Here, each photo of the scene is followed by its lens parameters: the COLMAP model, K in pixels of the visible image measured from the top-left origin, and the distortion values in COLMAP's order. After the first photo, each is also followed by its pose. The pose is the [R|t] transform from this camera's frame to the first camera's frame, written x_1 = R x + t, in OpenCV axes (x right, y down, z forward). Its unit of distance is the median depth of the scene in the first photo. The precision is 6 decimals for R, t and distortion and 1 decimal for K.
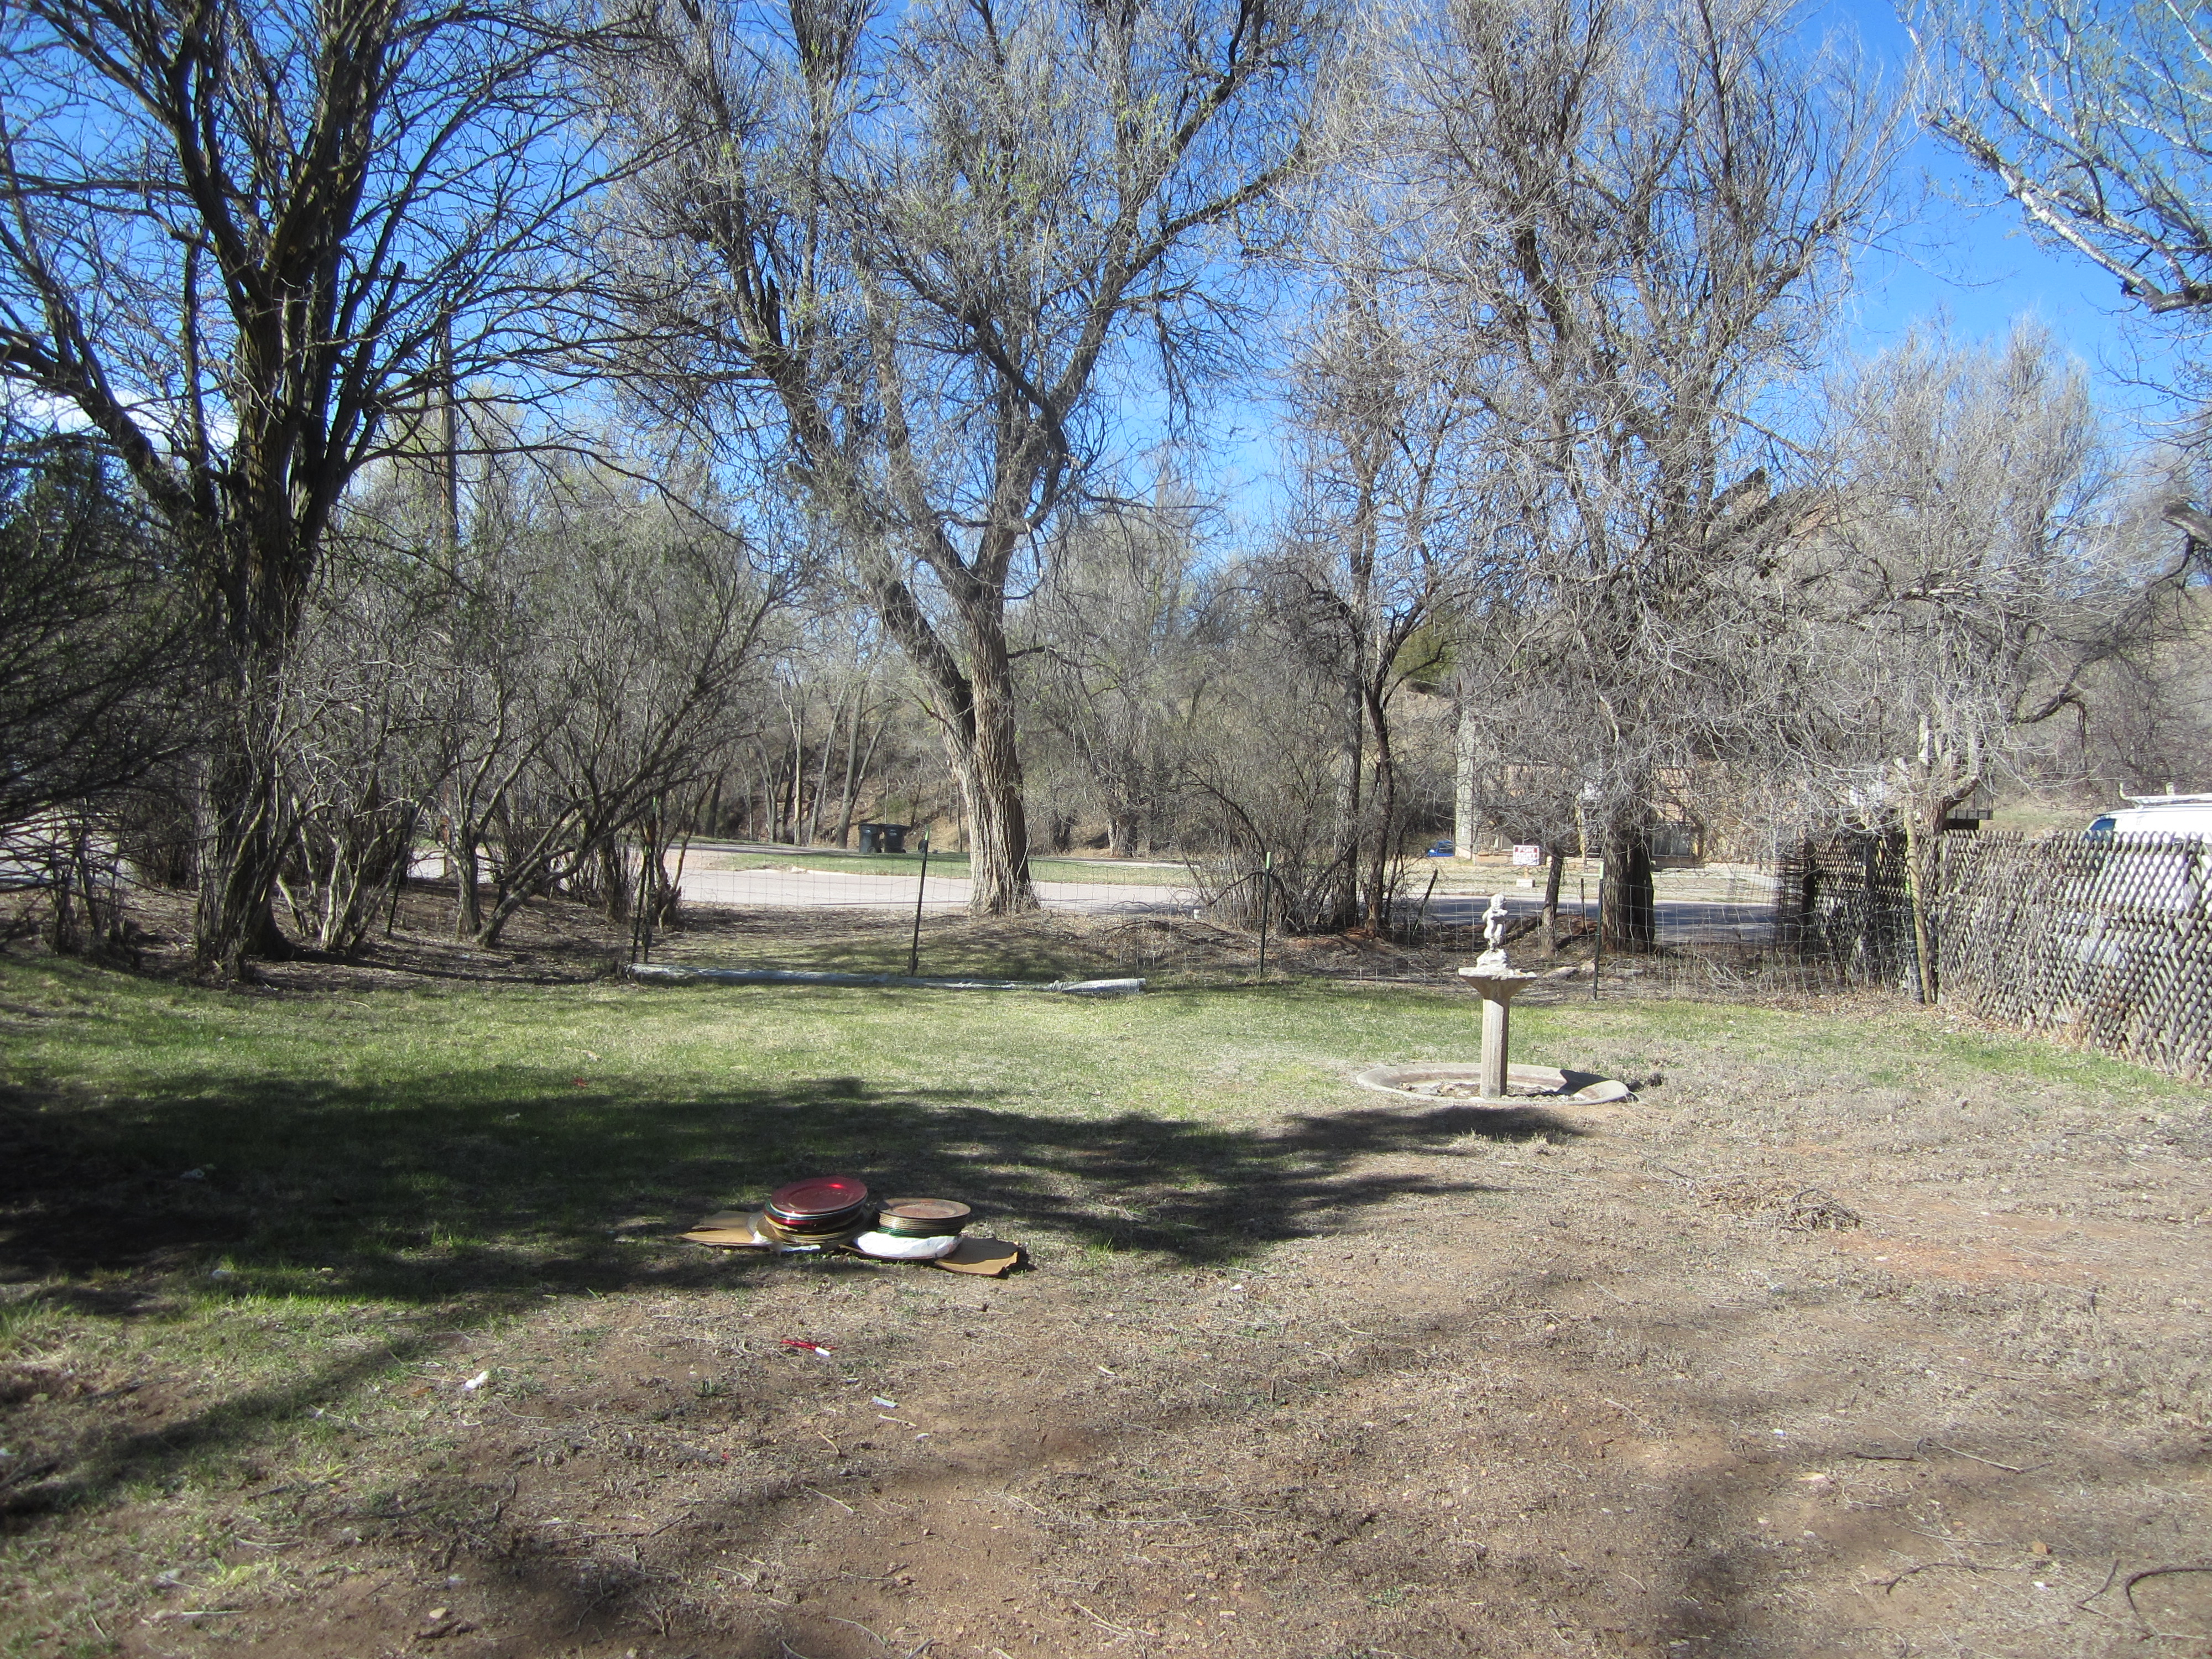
lens RADIAL K [[1813.0, 0, 1105.8], [0, 1813.0, 833.2], [0, 0, 1]] dist [-0.056858, 0.017729]
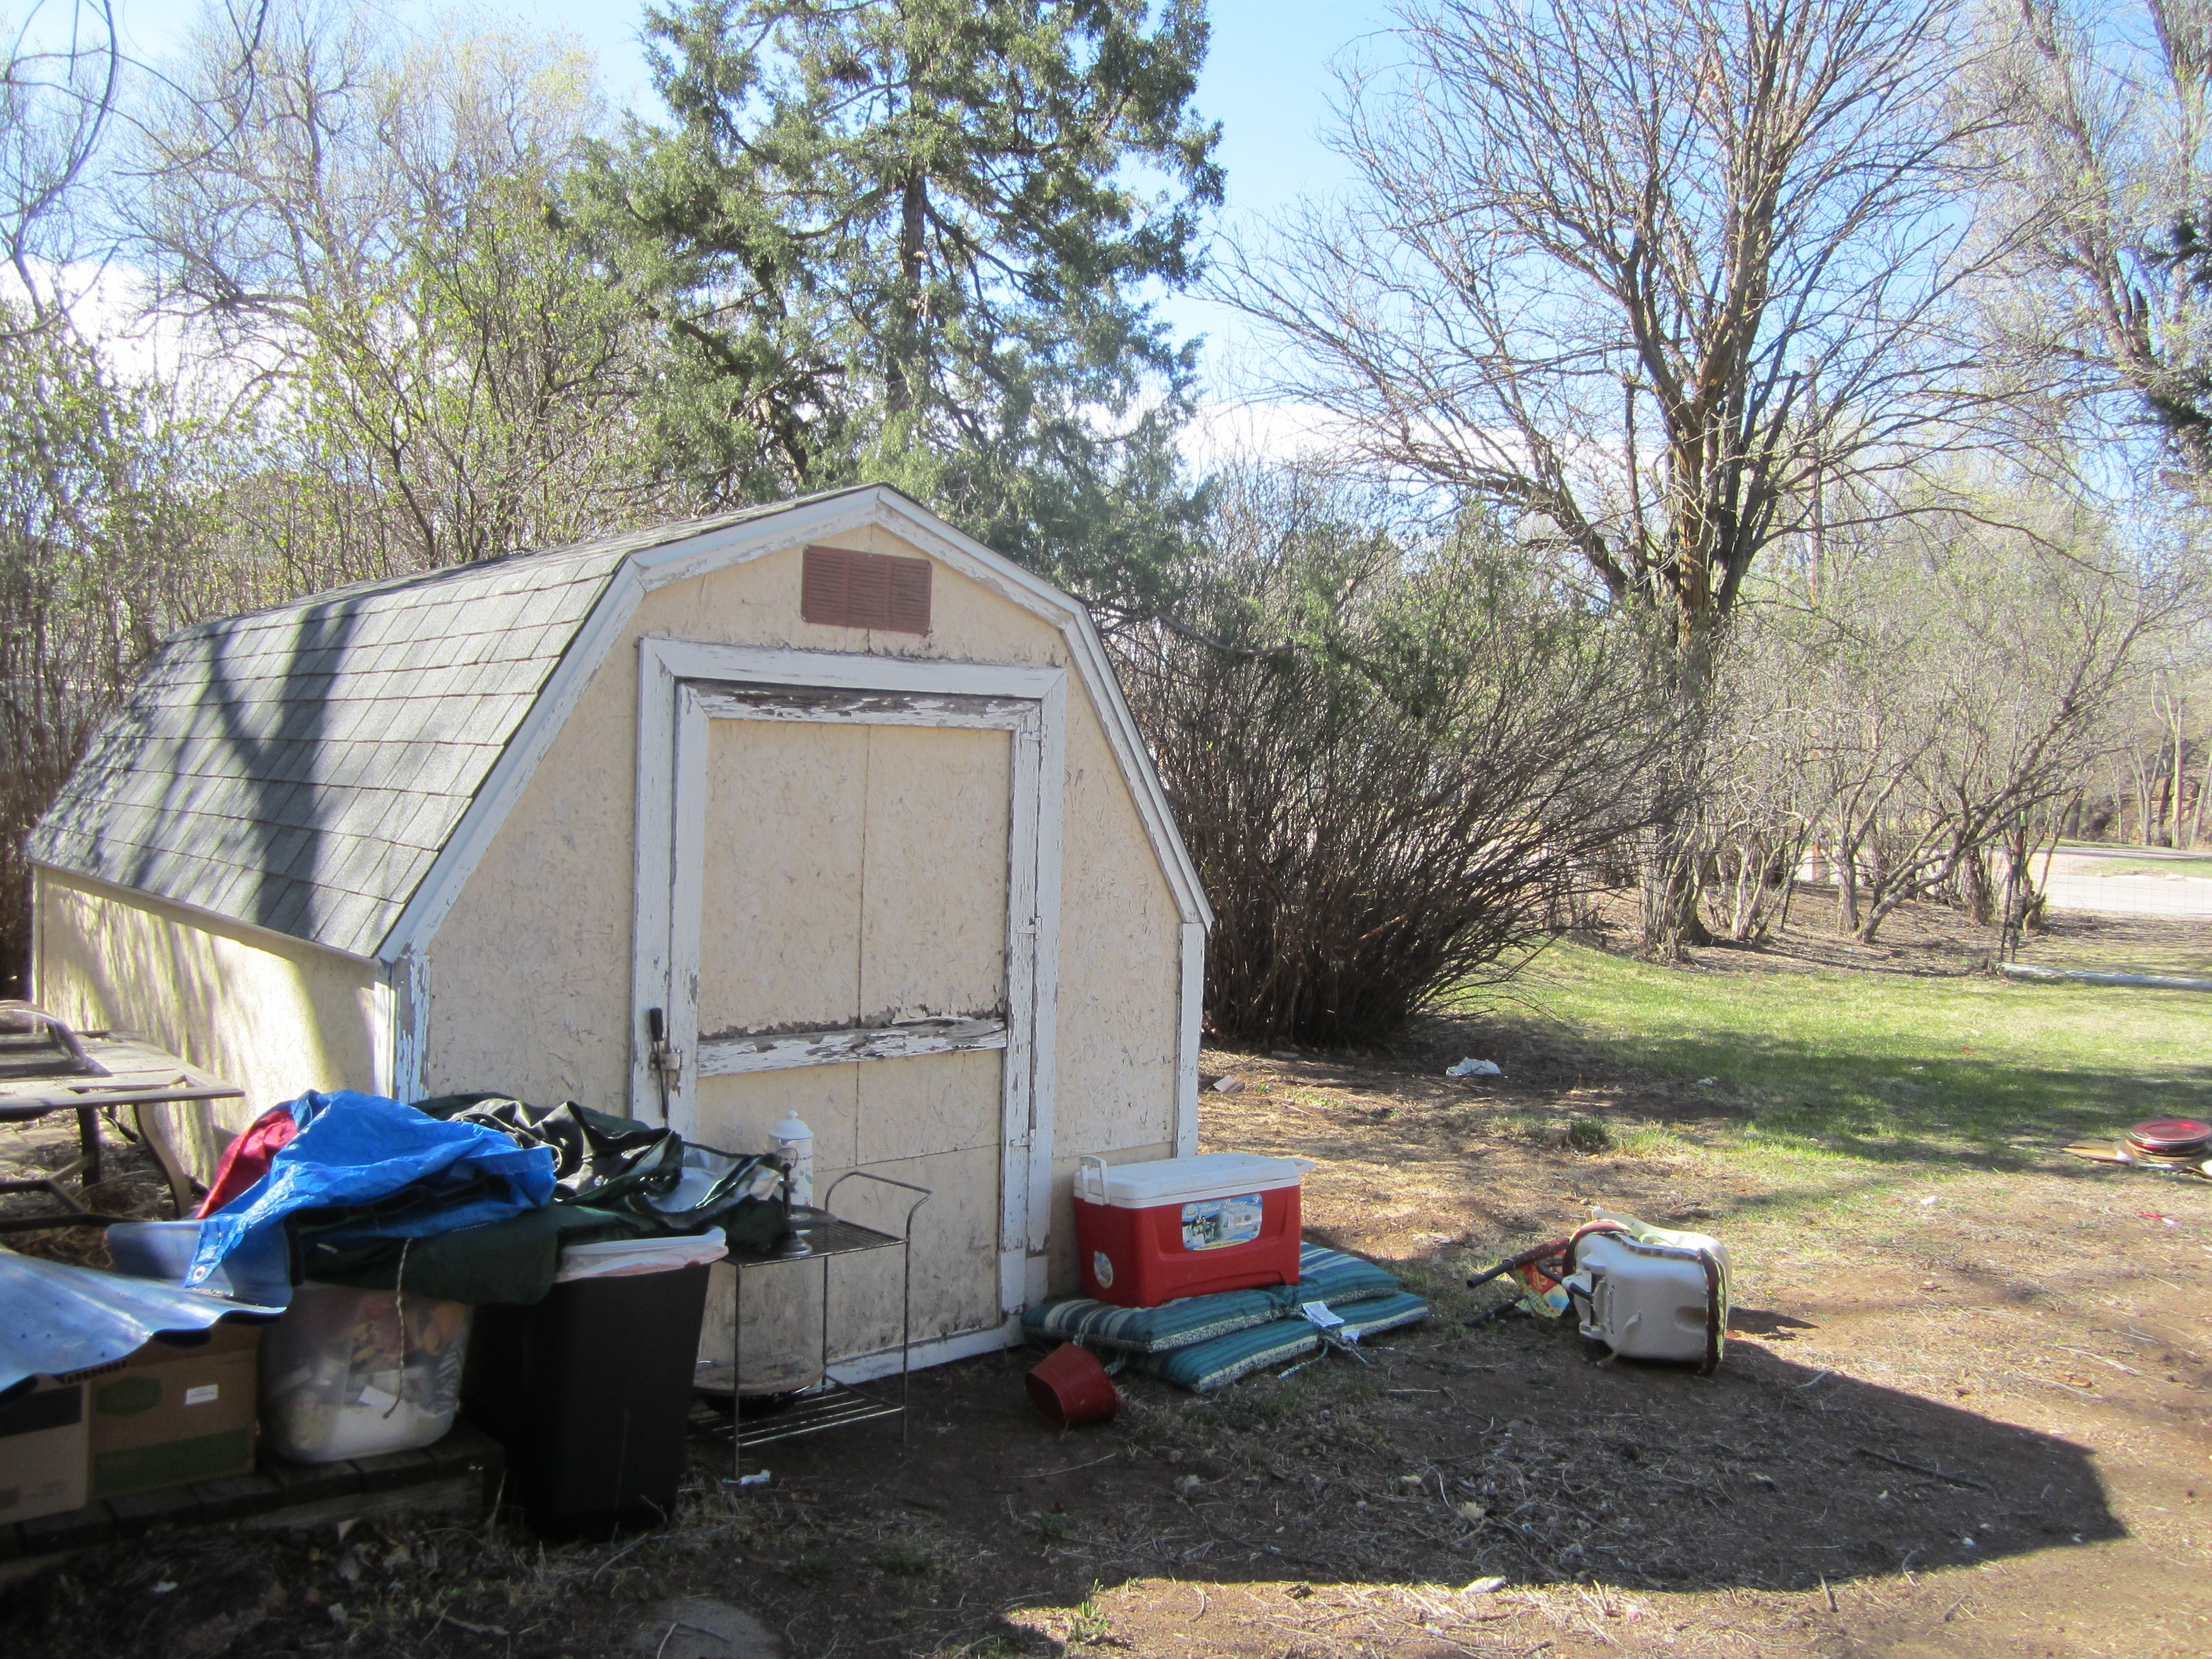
lens RADIAL K [[1813.0, 0, 1107.6], [0, 1813.0, 836.8], [0, 0, 1]] dist [-0.056858, 0.017729]
pose [[0.758180, 0.004389, -0.652031, 0.039210], [-0.002478, 0.999990, 0.003850, -0.008106], [0.652041, -0.001304, 0.758183, -0.197969]]
